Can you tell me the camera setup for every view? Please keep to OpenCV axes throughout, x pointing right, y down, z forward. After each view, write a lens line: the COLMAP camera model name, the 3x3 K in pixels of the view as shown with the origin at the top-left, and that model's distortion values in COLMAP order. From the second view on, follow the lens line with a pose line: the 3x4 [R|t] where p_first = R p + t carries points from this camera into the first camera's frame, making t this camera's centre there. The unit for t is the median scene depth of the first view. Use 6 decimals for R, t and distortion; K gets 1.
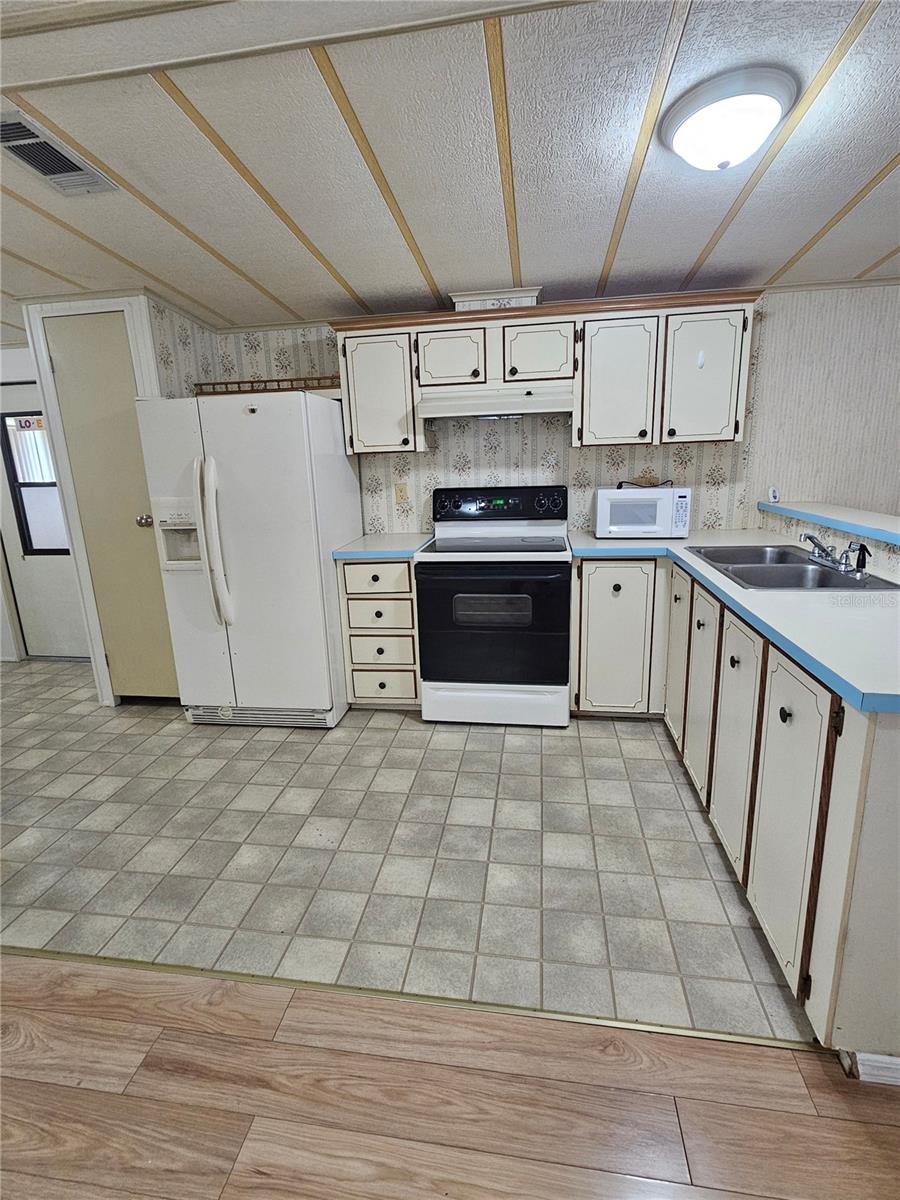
lens RADIAL K [[563.4, 0, 448.8], [0, 563.4, 593.7], [0, 0, 1]] dist [0.002007, 0.002010]
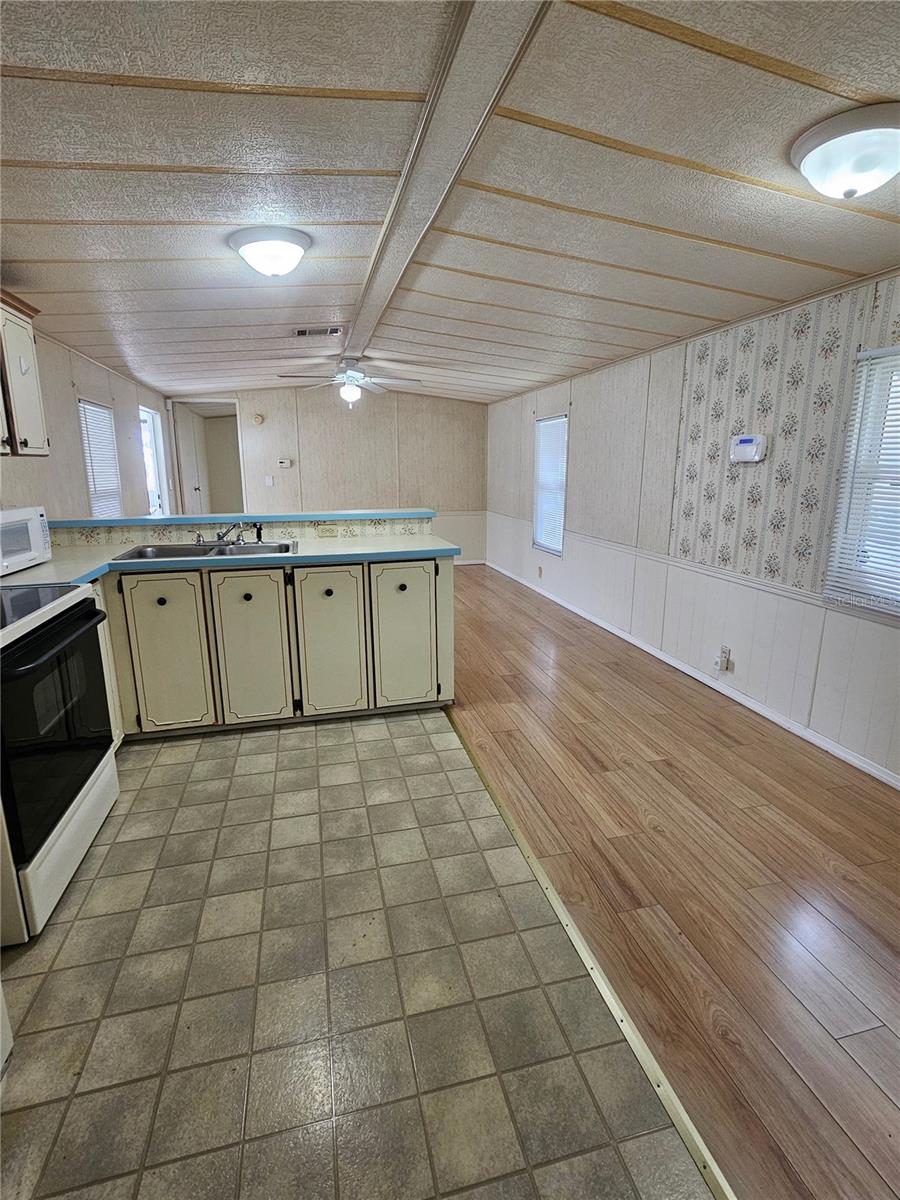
lens RADIAL K [[563.4, 0, 445.1], [0, 563.4, 594.1], [0, 0, 1]] dist [0.002007, 0.002010]
pose [[-0.386780, -0.172582, 0.905879, -1.013988], [0.238743, 0.930101, 0.279131, -0.229225], [-0.890732, 0.324235, -0.318542, 1.126208]]
